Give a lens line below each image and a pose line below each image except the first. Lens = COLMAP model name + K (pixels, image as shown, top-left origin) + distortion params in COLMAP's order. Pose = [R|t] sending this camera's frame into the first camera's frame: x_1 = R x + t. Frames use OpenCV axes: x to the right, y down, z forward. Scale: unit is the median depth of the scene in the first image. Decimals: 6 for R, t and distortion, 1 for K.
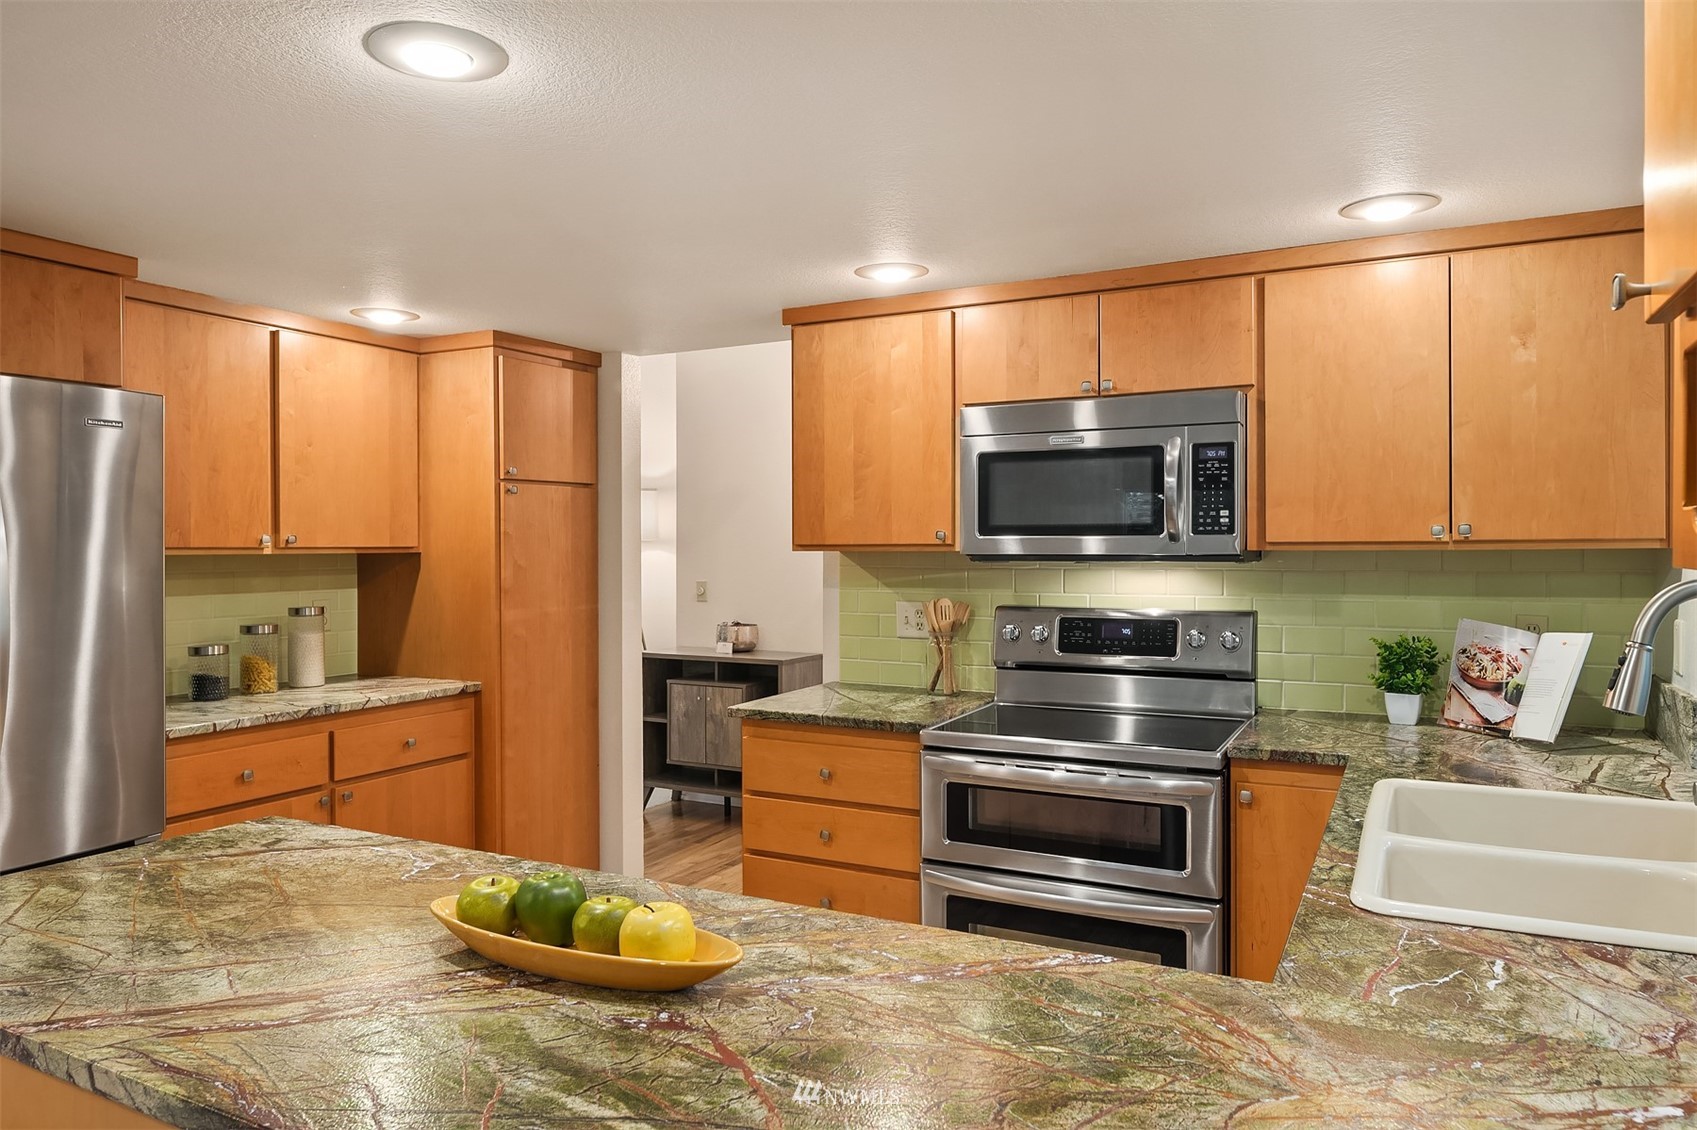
lens RADIAL K [[1102.9, 0, 846.0], [0, 1102.9, 556.4], [0, 0, 1]] dist [-0.008395, -0.003610]
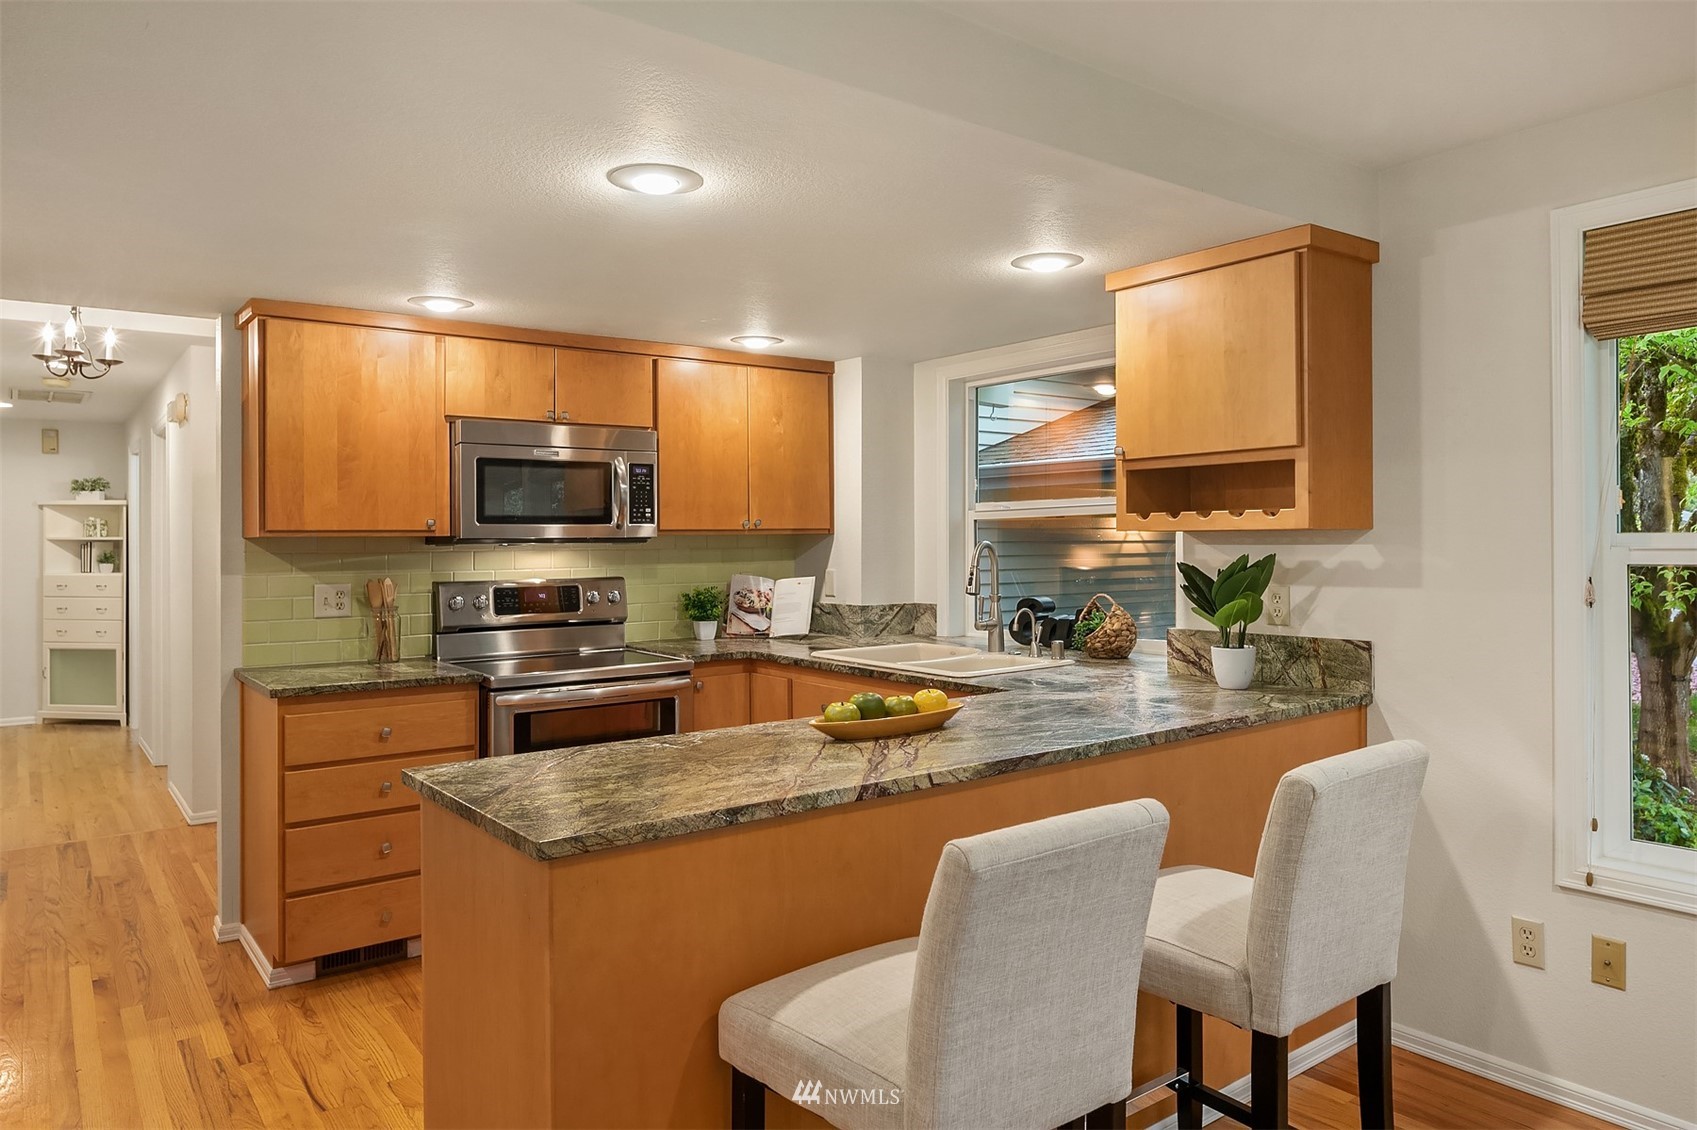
lens RADIAL K [[1102.9, 0, 850.0], [0, 1102.9, 546.6], [0, 0, 1]] dist [-0.008395, -0.003610]
pose [[0.424385, -0.005669, 0.905464, -0.845296], [0.015035, 0.999887, -0.000787, 0.015273], [-0.905357, 0.013947, 0.424422, 0.089554]]
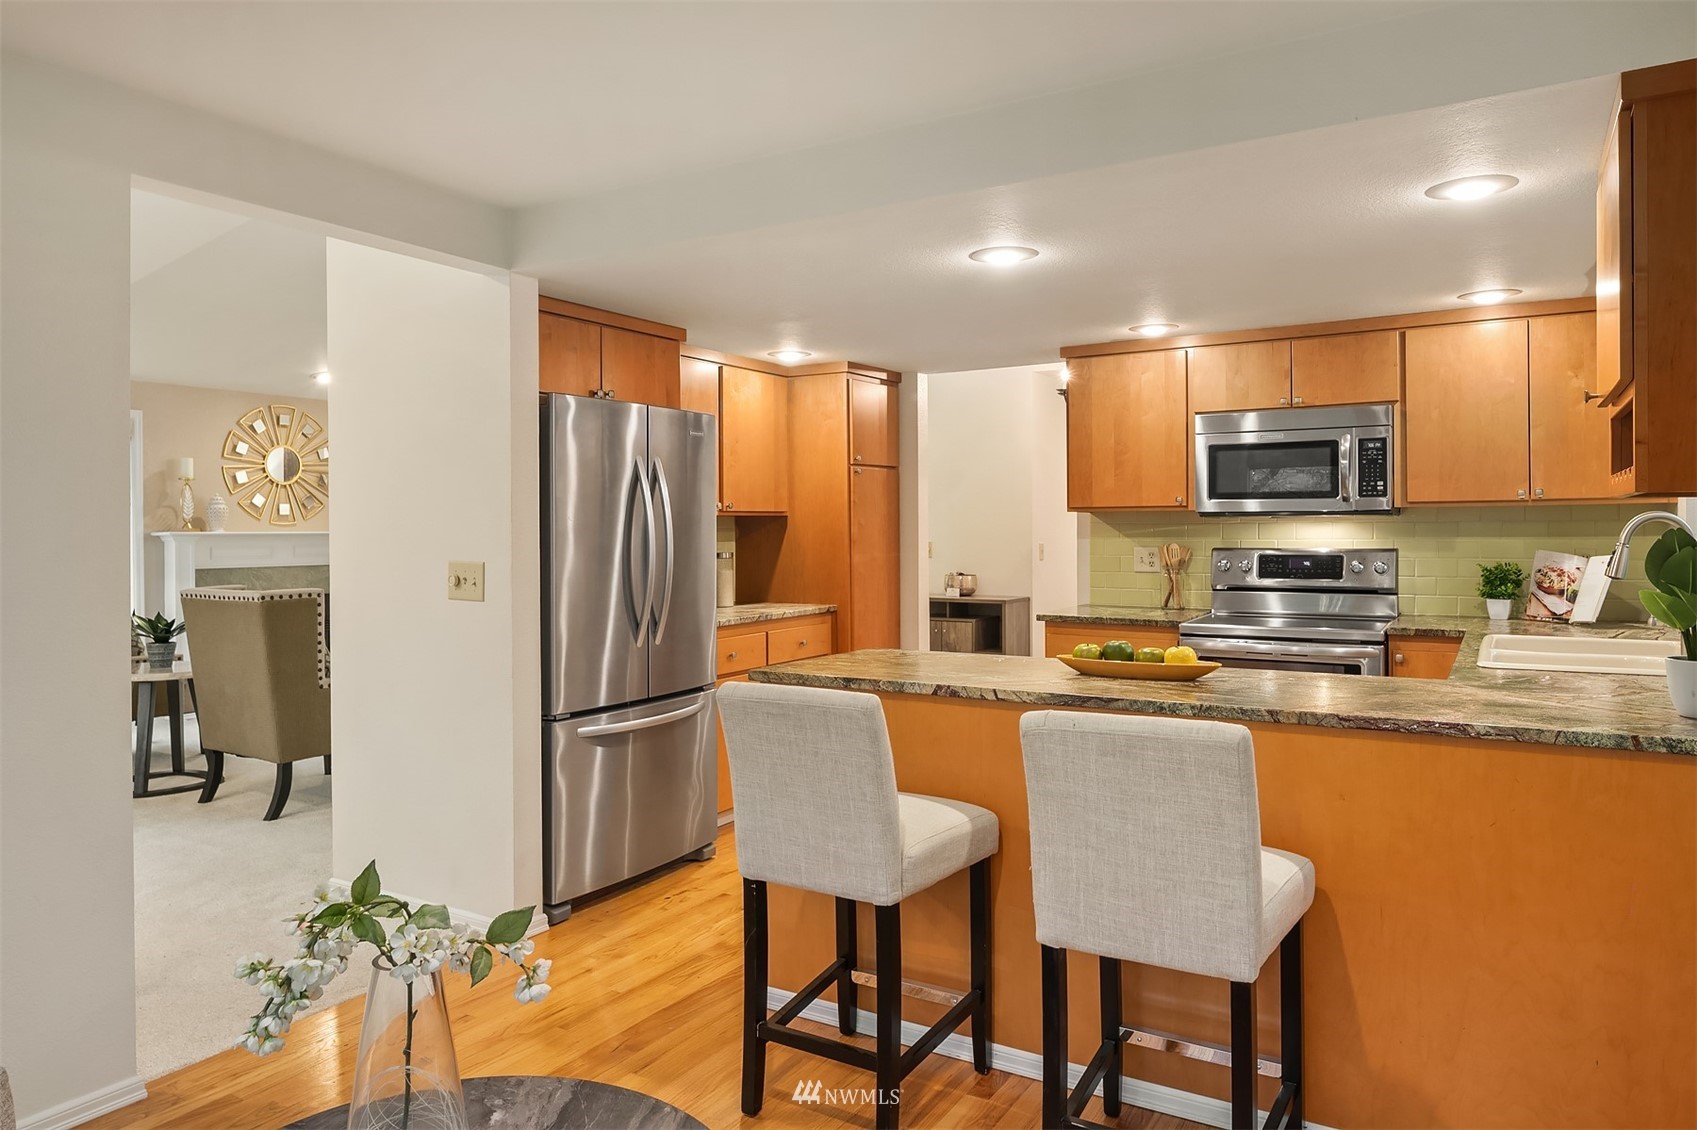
lens RADIAL K [[1102.9, 0, 843.2], [0, 1102.9, 532.4], [0, 0, 1]] dist [-0.008395, -0.003610]
pose [[0.997940, -0.003764, -0.064036, -0.289836], [0.003622, 0.999991, -0.002331, 0.028593], [0.064045, 0.002094, 0.997945, -0.554201]]
